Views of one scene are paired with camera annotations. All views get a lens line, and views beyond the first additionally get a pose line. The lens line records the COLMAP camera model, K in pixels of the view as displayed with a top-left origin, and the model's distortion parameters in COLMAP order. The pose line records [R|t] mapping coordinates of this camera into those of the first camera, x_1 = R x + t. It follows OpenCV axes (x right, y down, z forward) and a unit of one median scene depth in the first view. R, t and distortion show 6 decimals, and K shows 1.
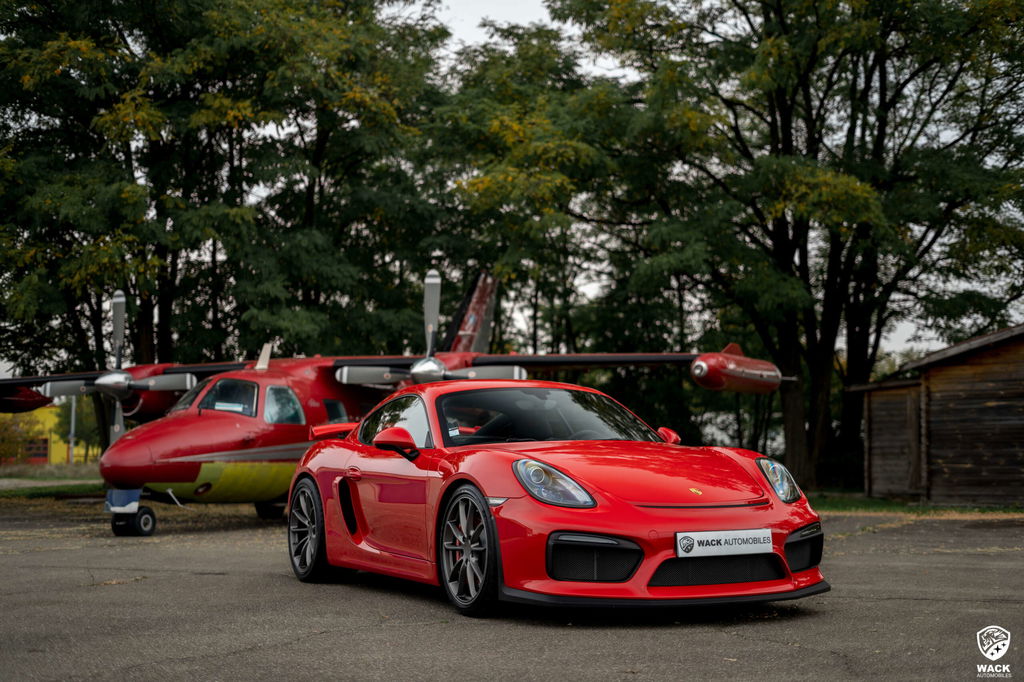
lens RADIAL K [[1424.1, 0, 530.7], [0, 1424.1, 339.3], [0, 0, 1]] dist [-0.019329, -0.008290]
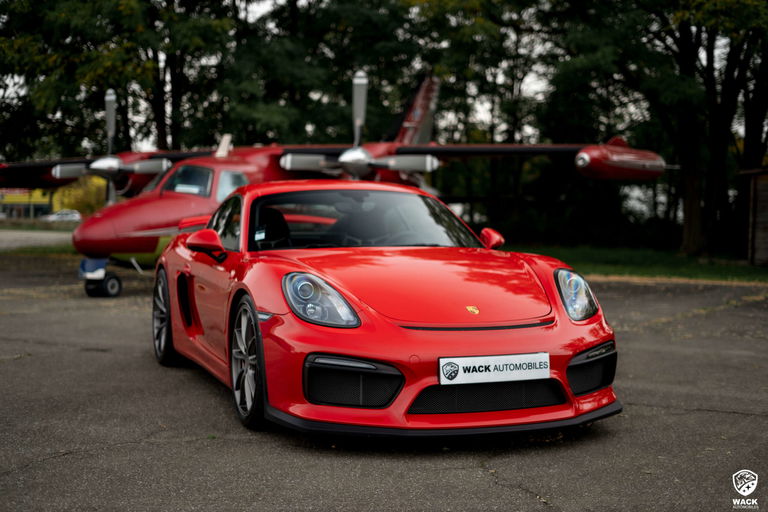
lens RADIAL K [[1089.2, 0, 405.1], [0, 1089.2, 257.7], [0, 0, 1]] dist [0.005486, -0.000492]
pose [[0.995560, 0.014136, -0.093060, 0.099970], [-0.002833, 0.992711, 0.120489, -0.010138], [0.094085, -0.119690, 0.988343, 0.209071]]
